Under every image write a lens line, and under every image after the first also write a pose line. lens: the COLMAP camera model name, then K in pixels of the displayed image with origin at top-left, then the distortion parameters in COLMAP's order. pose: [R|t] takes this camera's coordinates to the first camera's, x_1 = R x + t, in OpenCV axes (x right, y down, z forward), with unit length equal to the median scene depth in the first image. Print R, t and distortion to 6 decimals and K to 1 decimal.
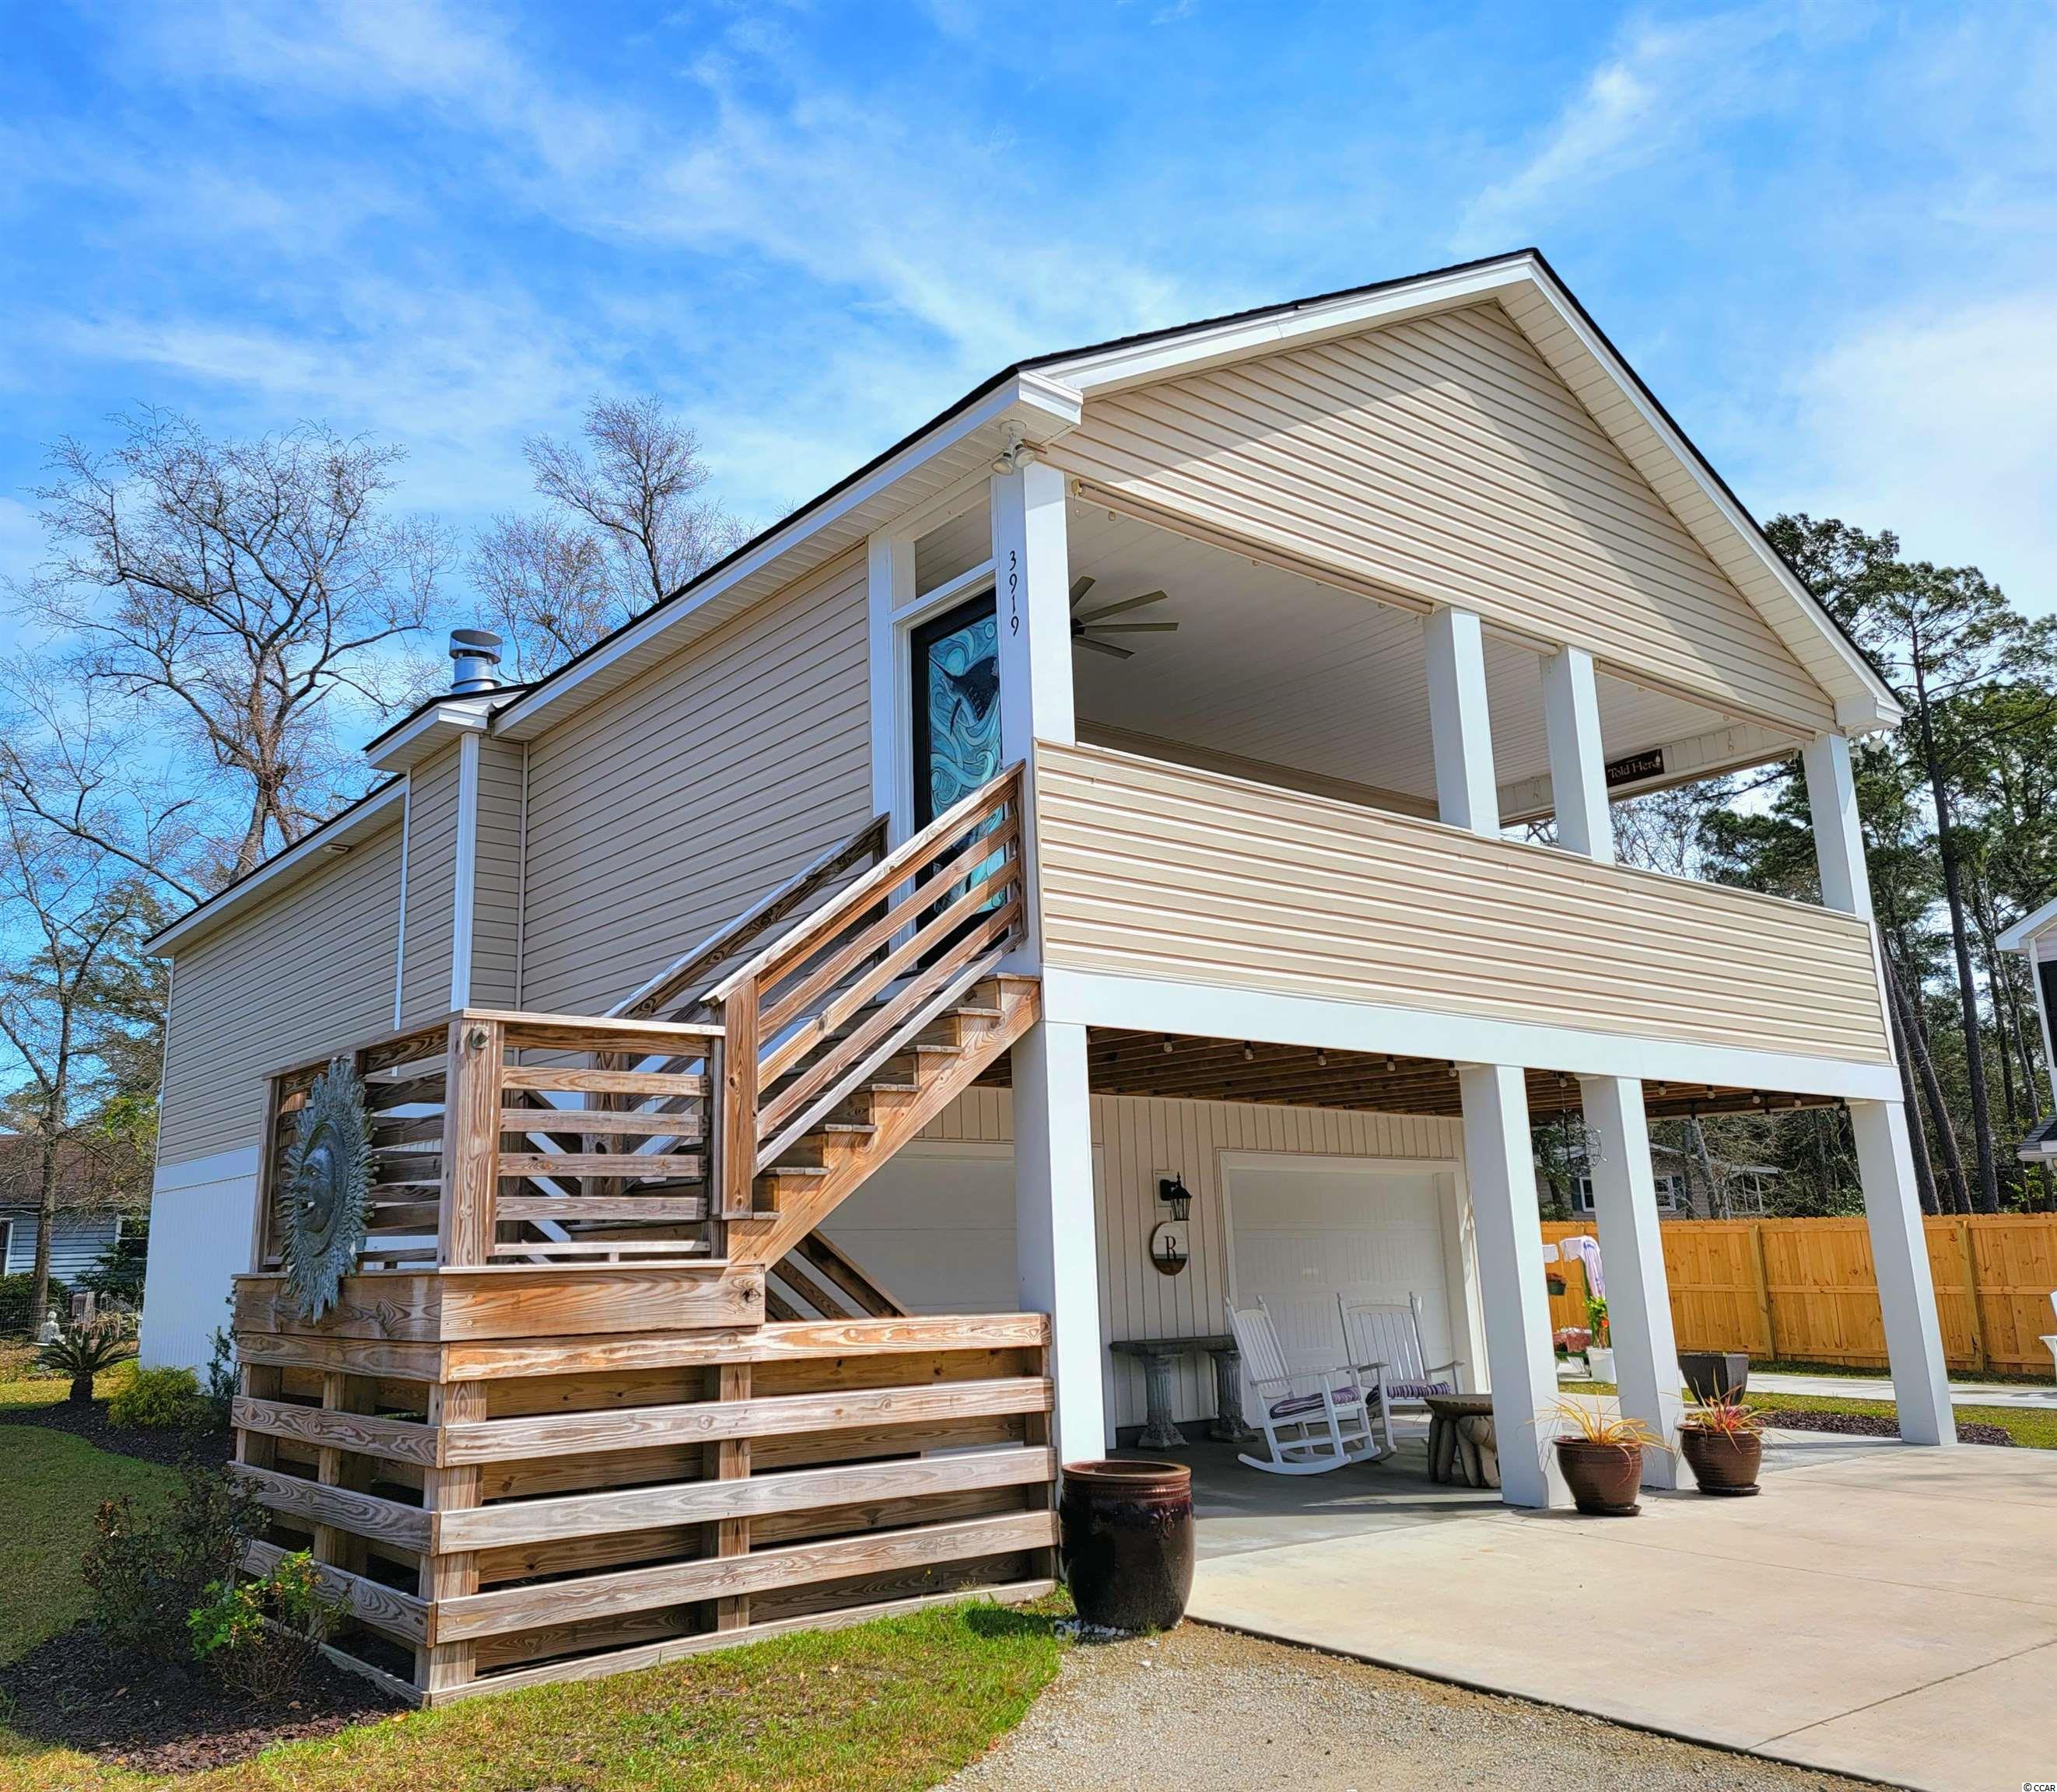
lens RADIAL K [[1667.7, 0, 895.5], [0, 1667.7, 882.0], [0, 0, 1]] dist [0.097221, -0.080928]
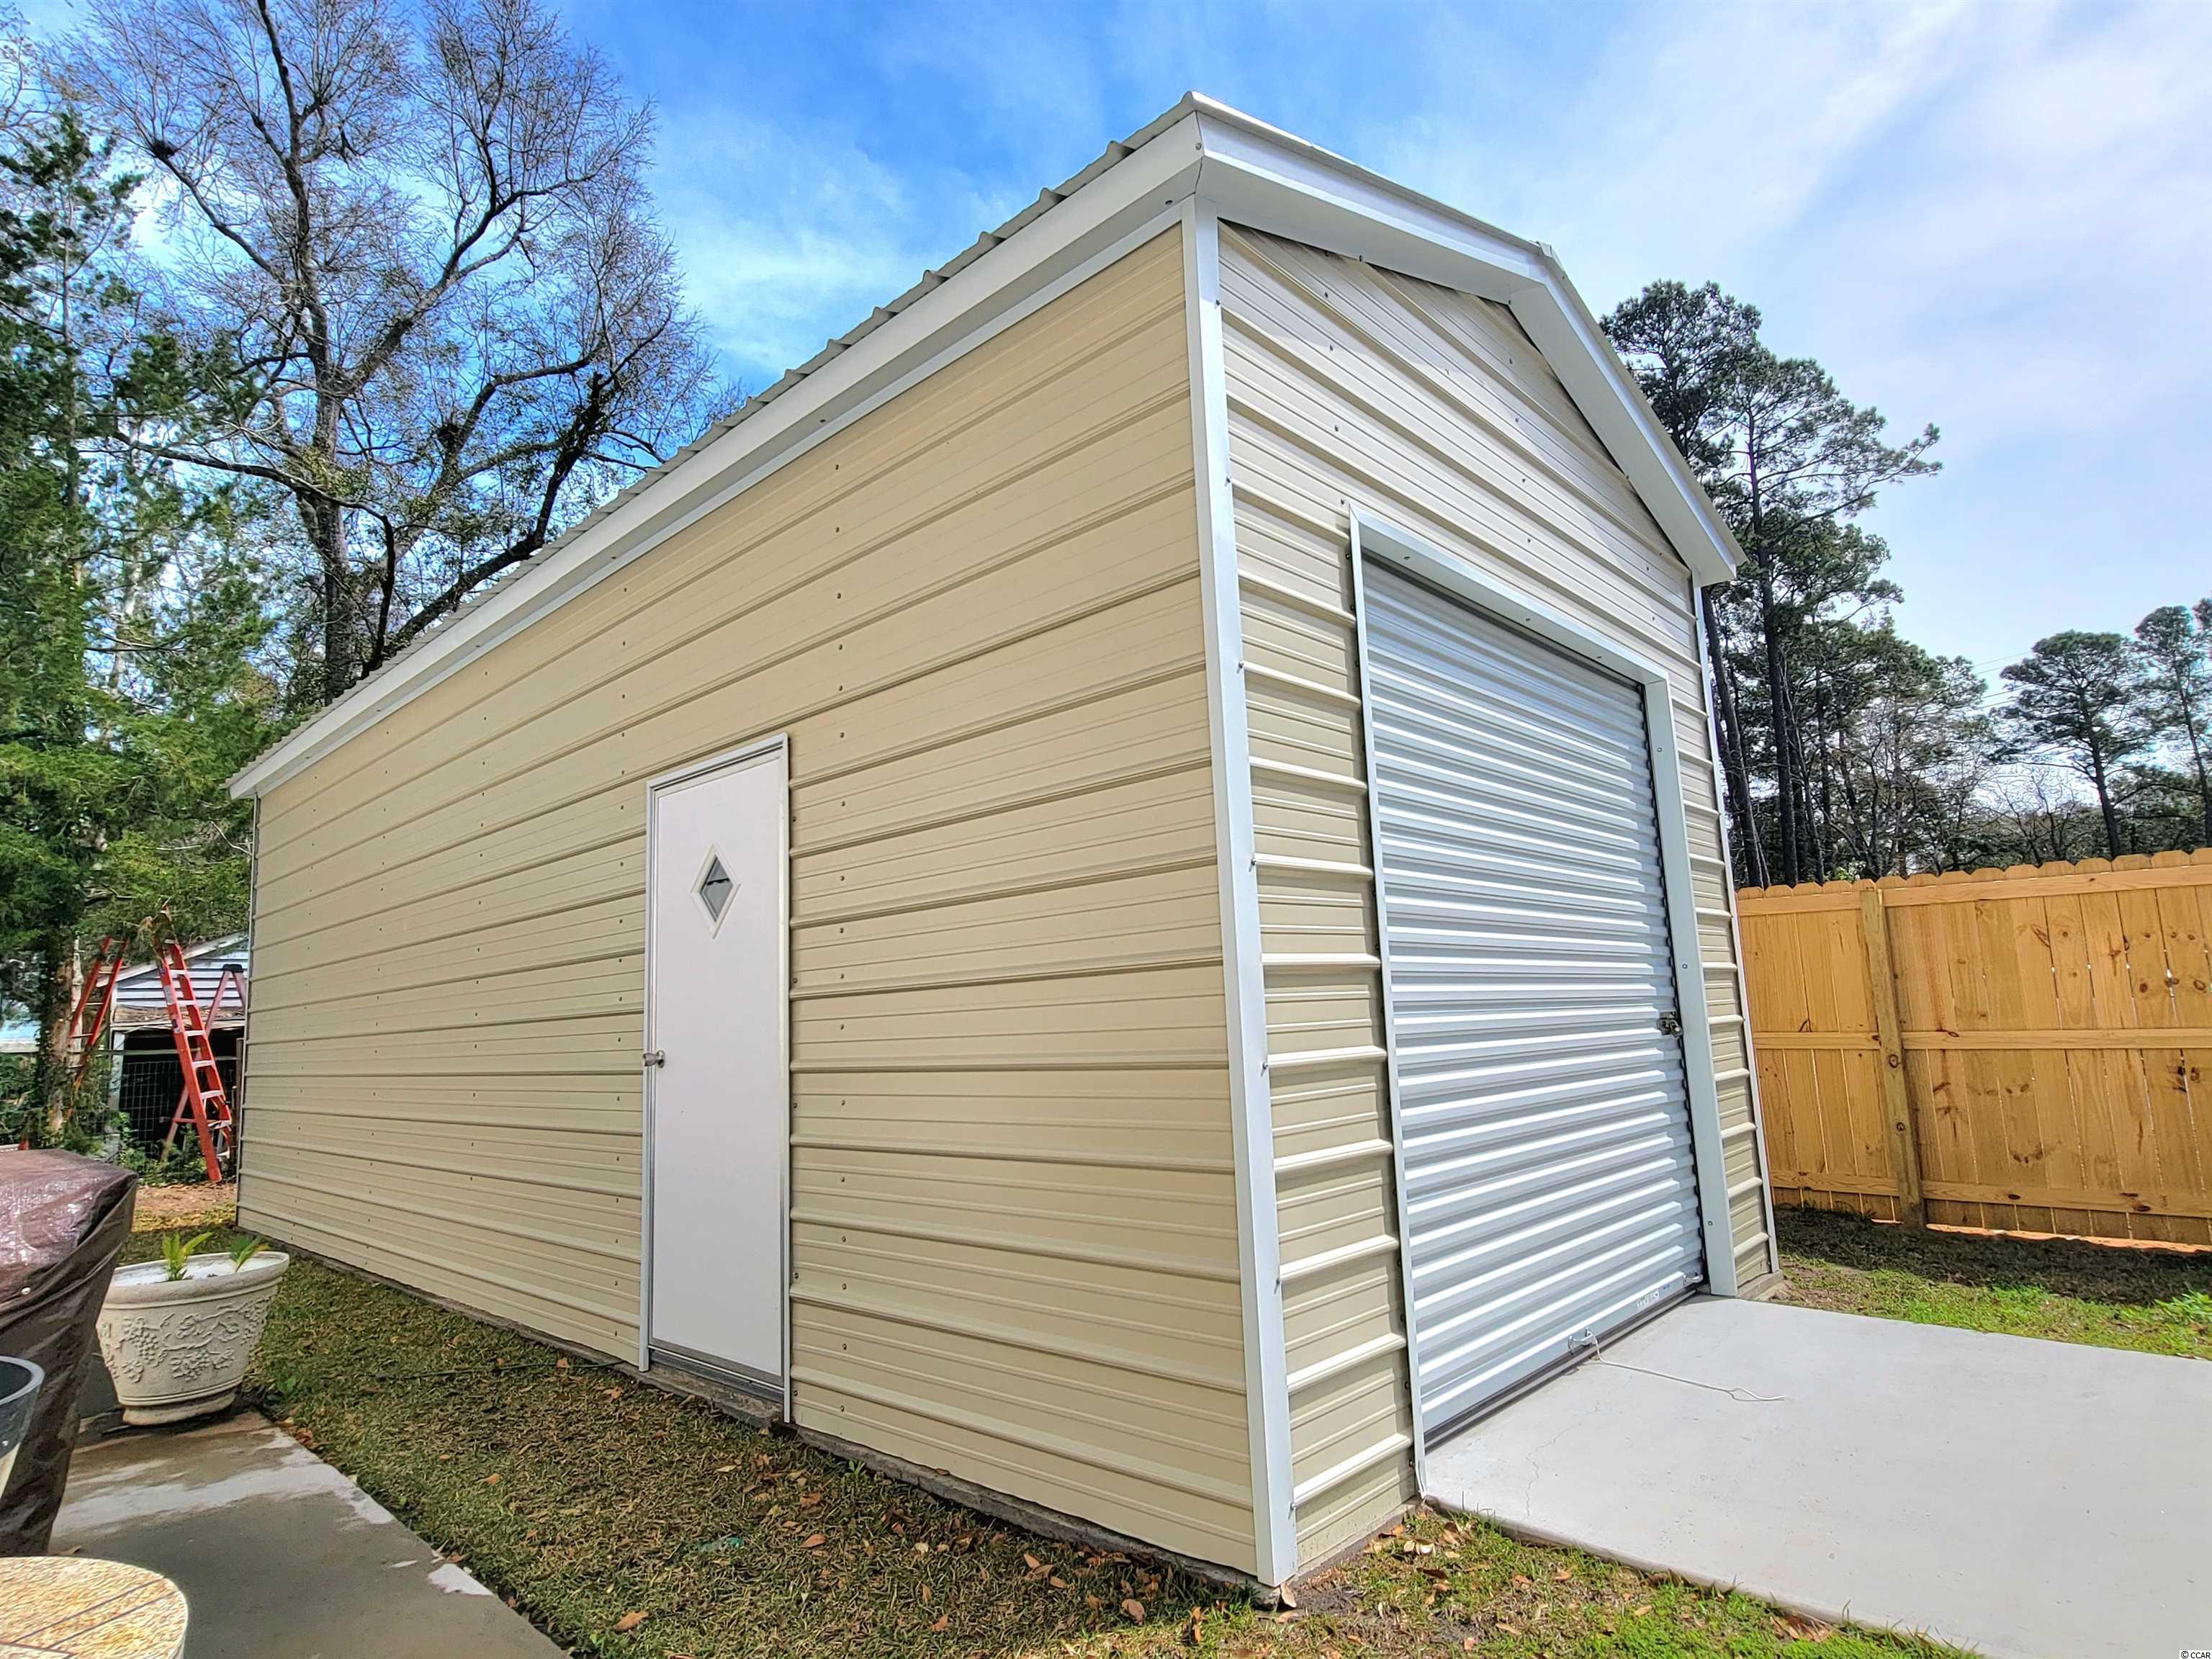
lens RADIAL K [[1207.6, 0, 1135.9], [0, 1207.6, 837.4], [0, 0, 1]] dist [-0.001793, 0.001250]
pose [[0.983290, 0.003761, 0.182010, 0.230245], [-0.015426, 0.997912, 0.062720, 0.211659], [-0.181394, -0.064480, 0.981294, 0.915148]]
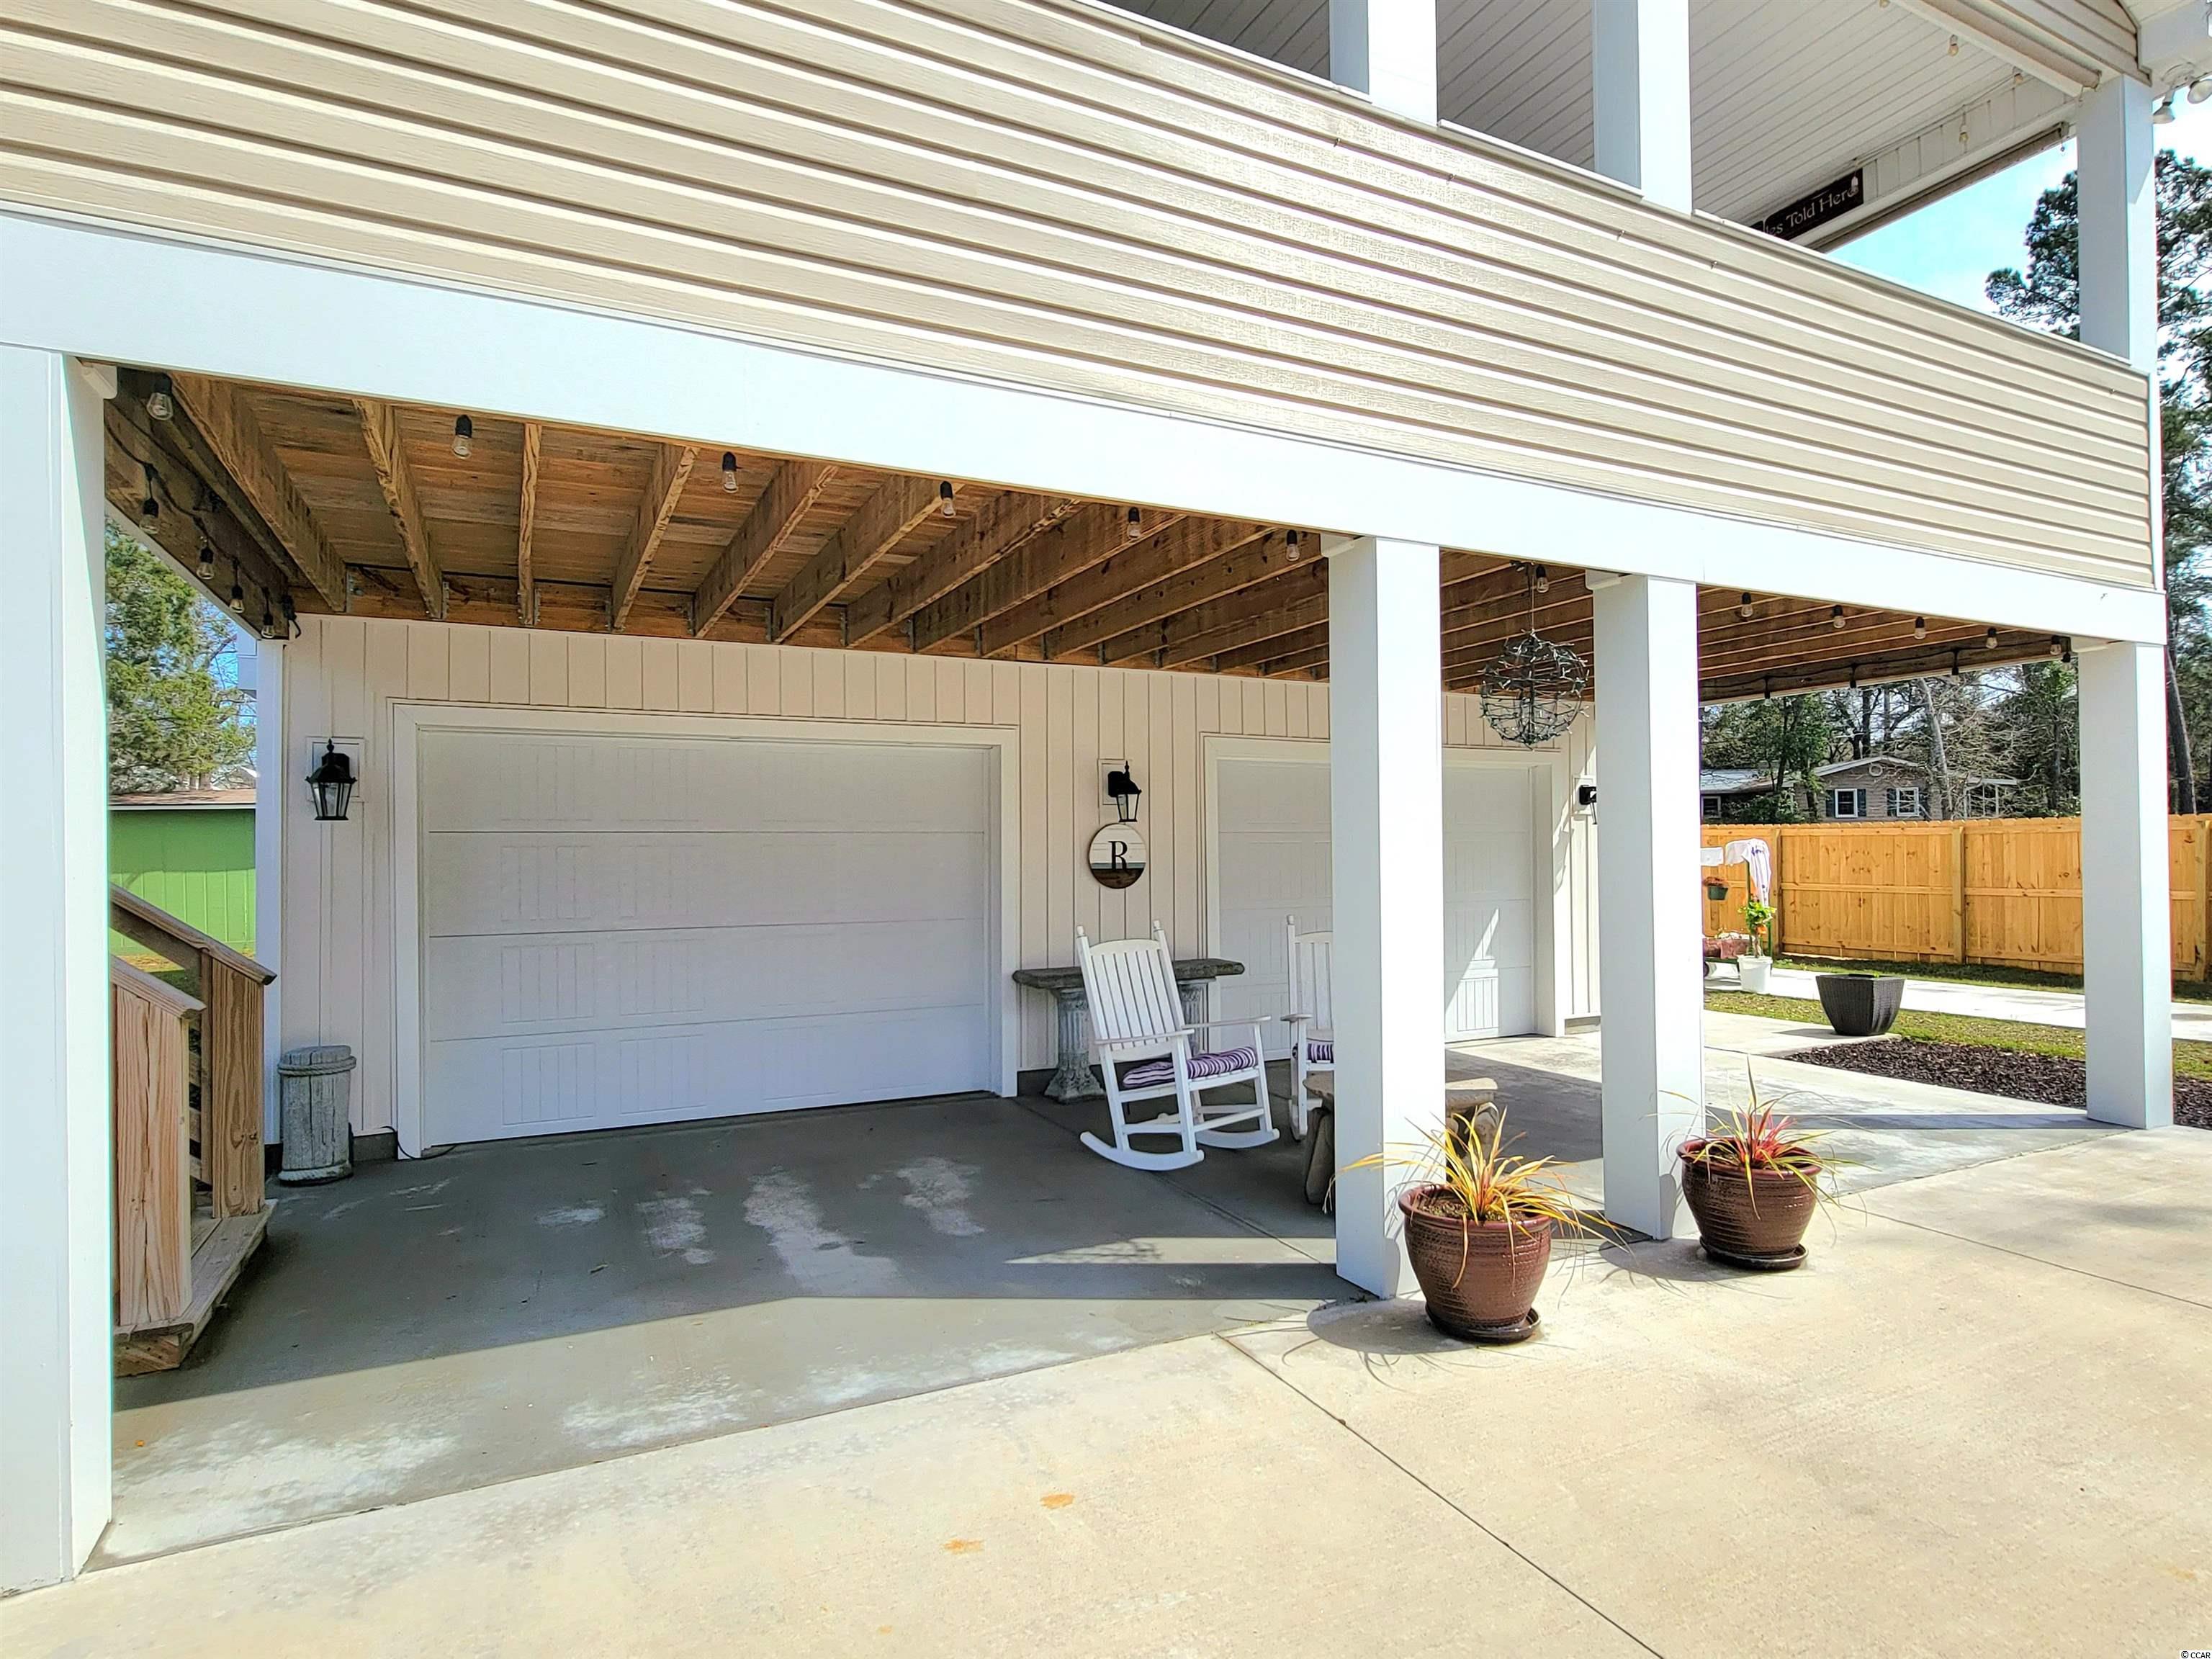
lens RADIAL K [[1199.5, 0, 1131.7], [0, 1199.5, 847.6], [0, 0, 1]] dist [-0.003703, 0.000590]
pose [[0.985746, 0.007131, -0.168090, 0.177661], [0.029231, 0.976645, 0.212860, 0.062747], [0.165682, -0.214739, 0.962516, 0.305566]]
